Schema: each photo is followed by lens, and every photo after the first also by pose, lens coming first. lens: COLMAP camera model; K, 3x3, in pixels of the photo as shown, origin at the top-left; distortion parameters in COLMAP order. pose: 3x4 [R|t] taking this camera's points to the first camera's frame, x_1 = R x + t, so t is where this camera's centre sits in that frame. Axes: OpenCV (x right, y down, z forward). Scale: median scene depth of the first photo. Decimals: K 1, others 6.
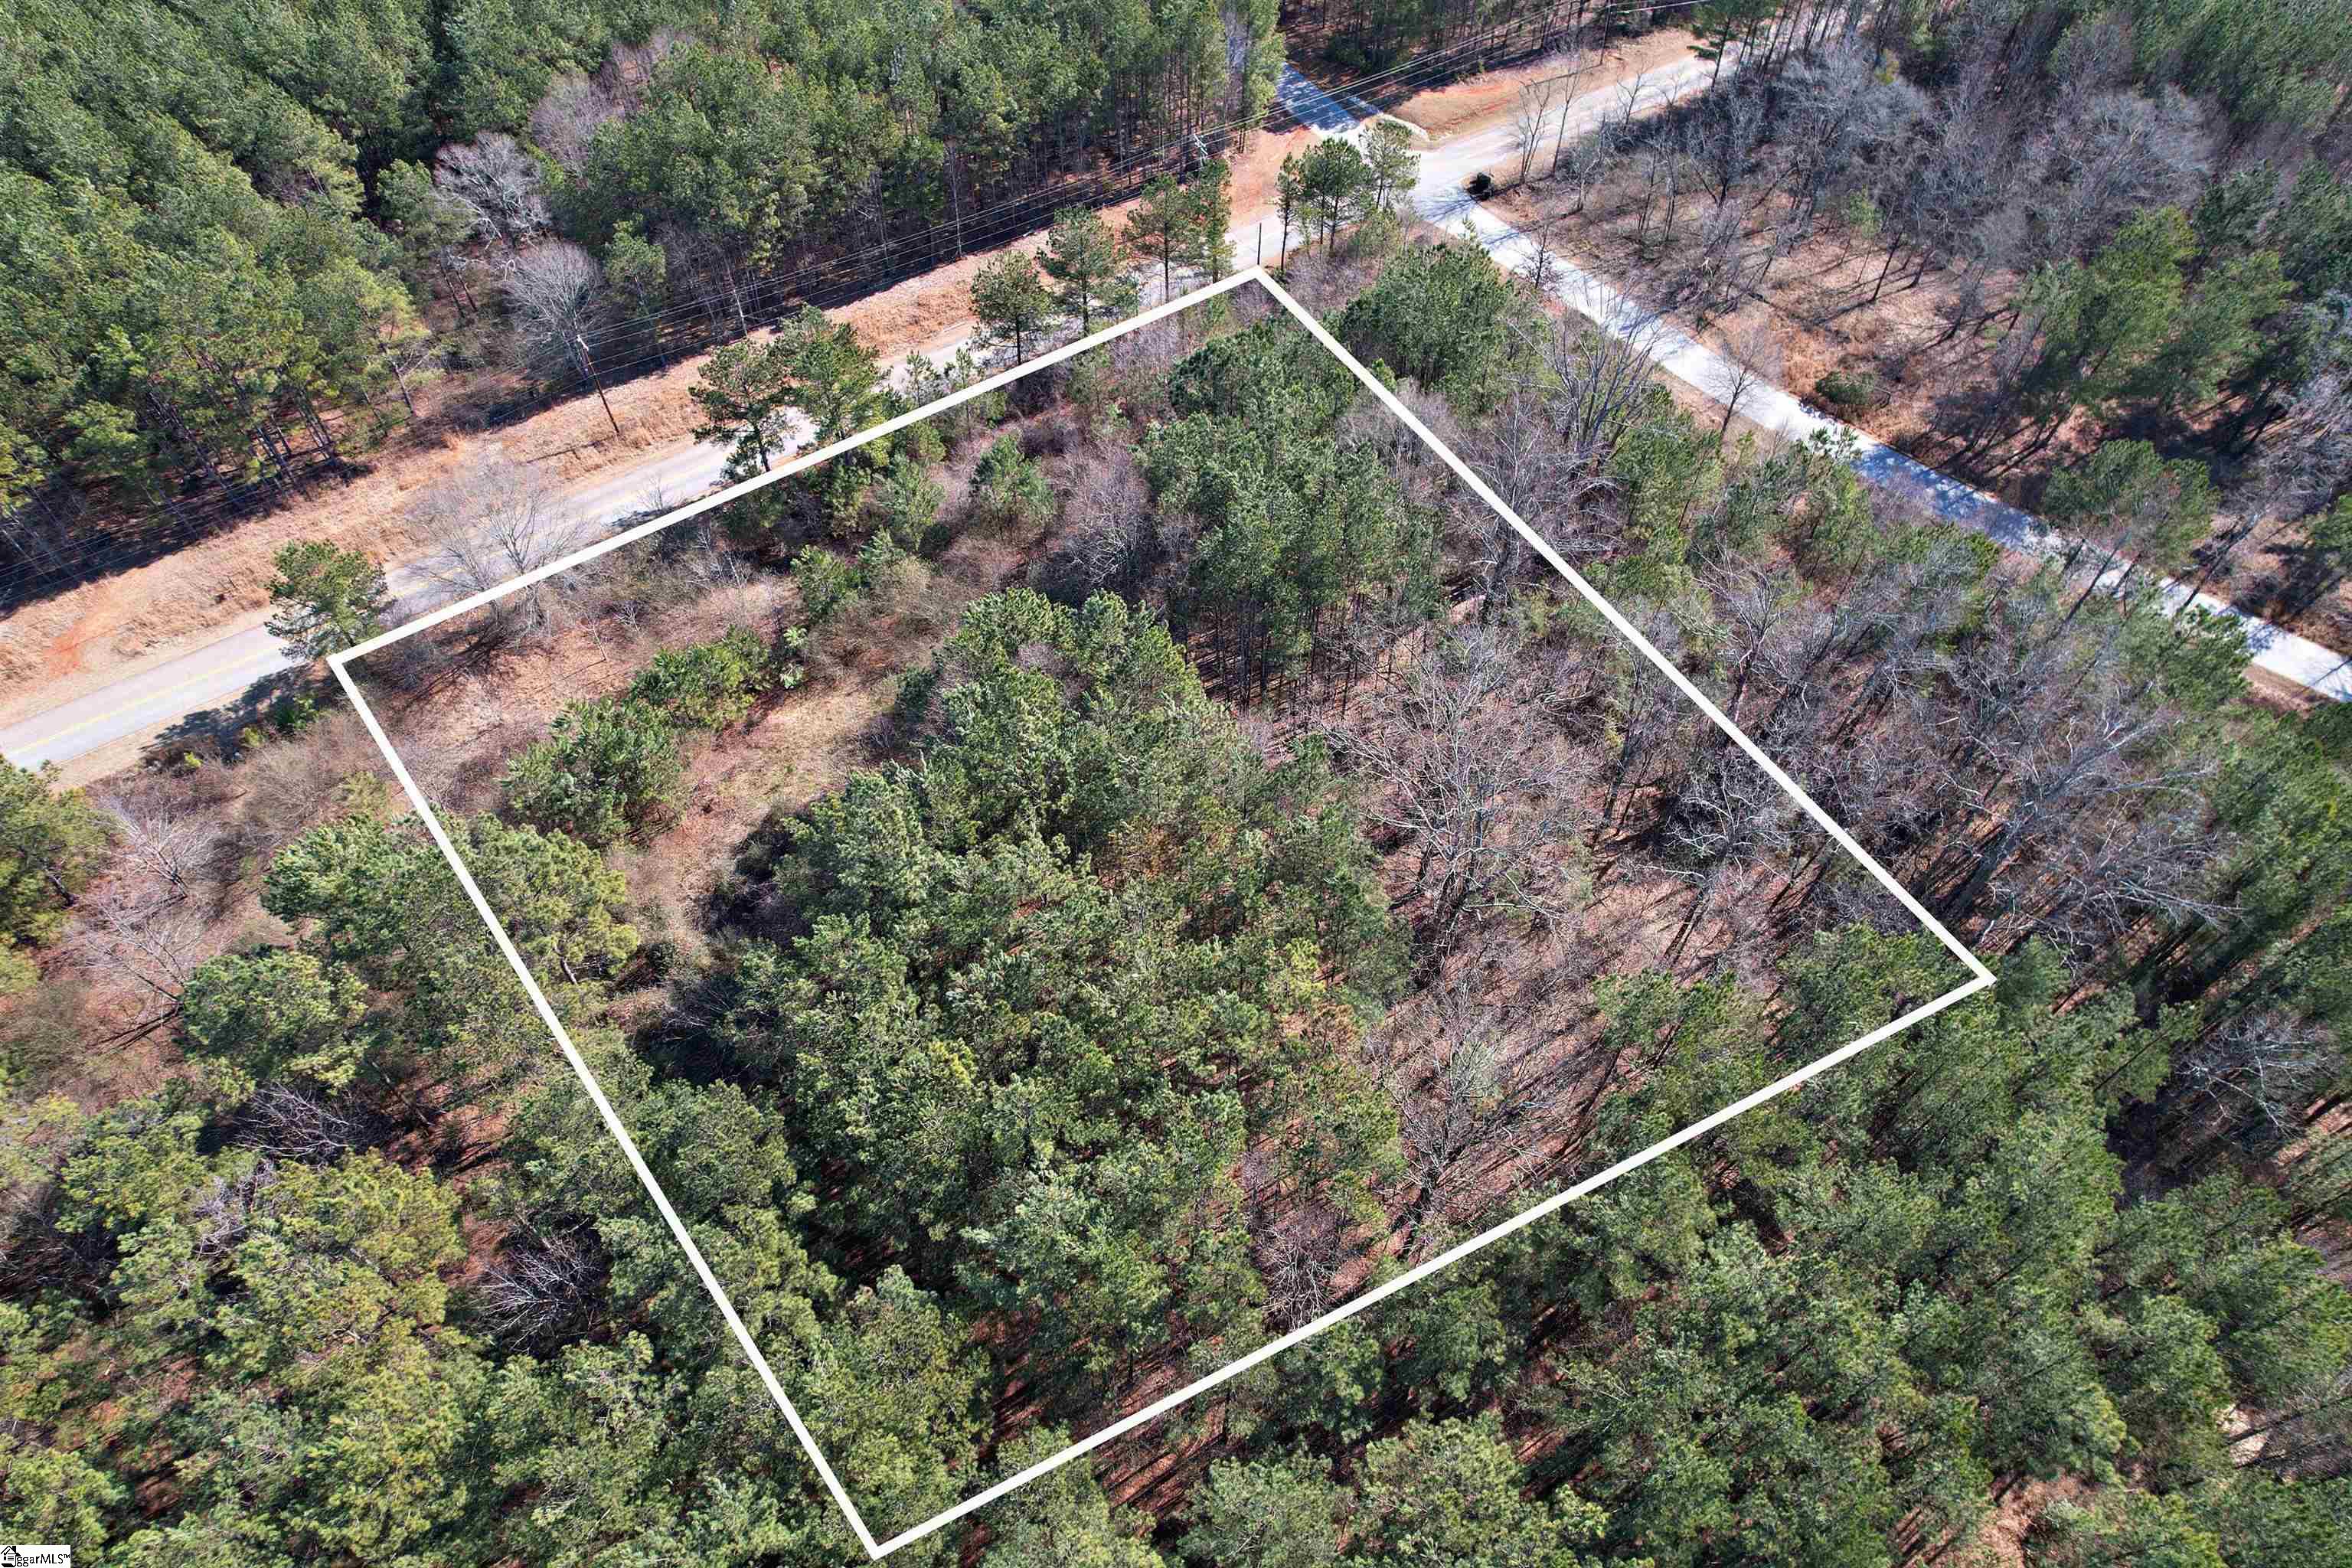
lens RADIAL K [[1453.8, 0, 1176.0], [0, 1453.8, 784.0], [0, 0, 1]] dist [-0.092071, 0.095807]
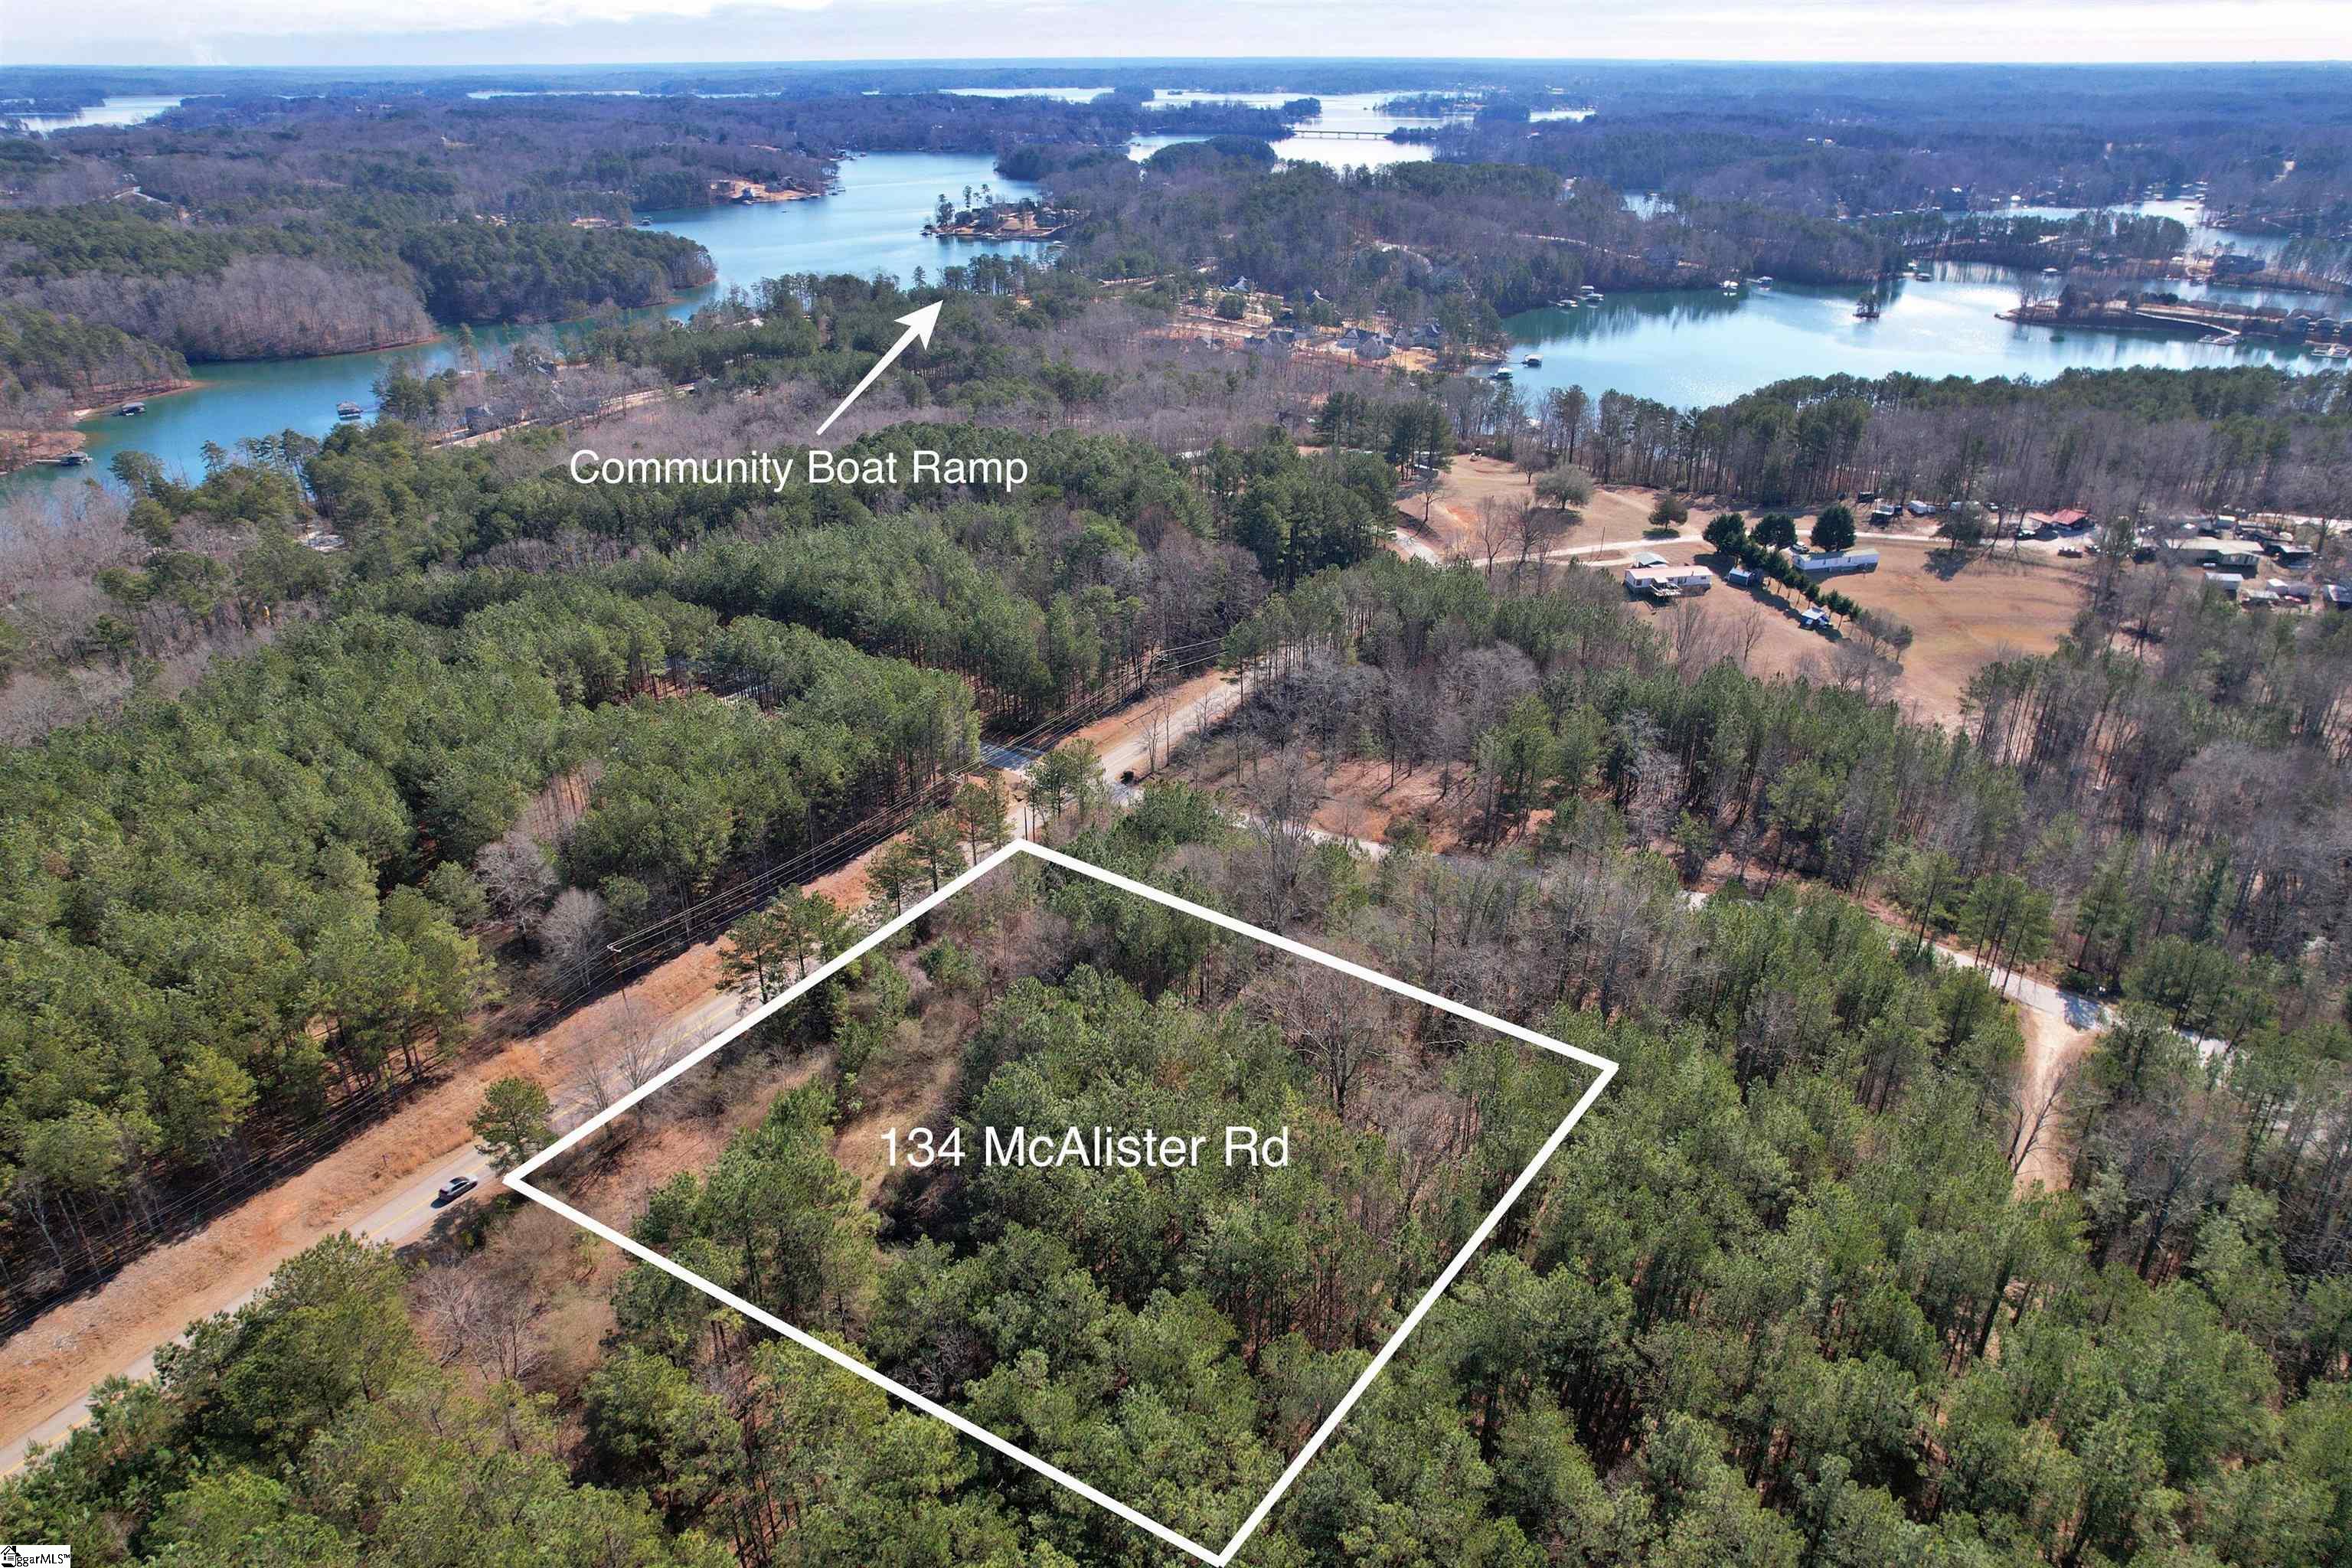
lens RADIAL K [[1453.8, 0, 1176.0], [0, 1453.8, 784.0], [0, 0, 1]] dist [-0.092071, 0.095807]
pose [[0.917038, -0.181104, 0.355306, -0.379433], [0.327367, 0.850669, -0.411331, 0.301123], [-0.227754, 0.493521, 0.839383, -0.363167]]
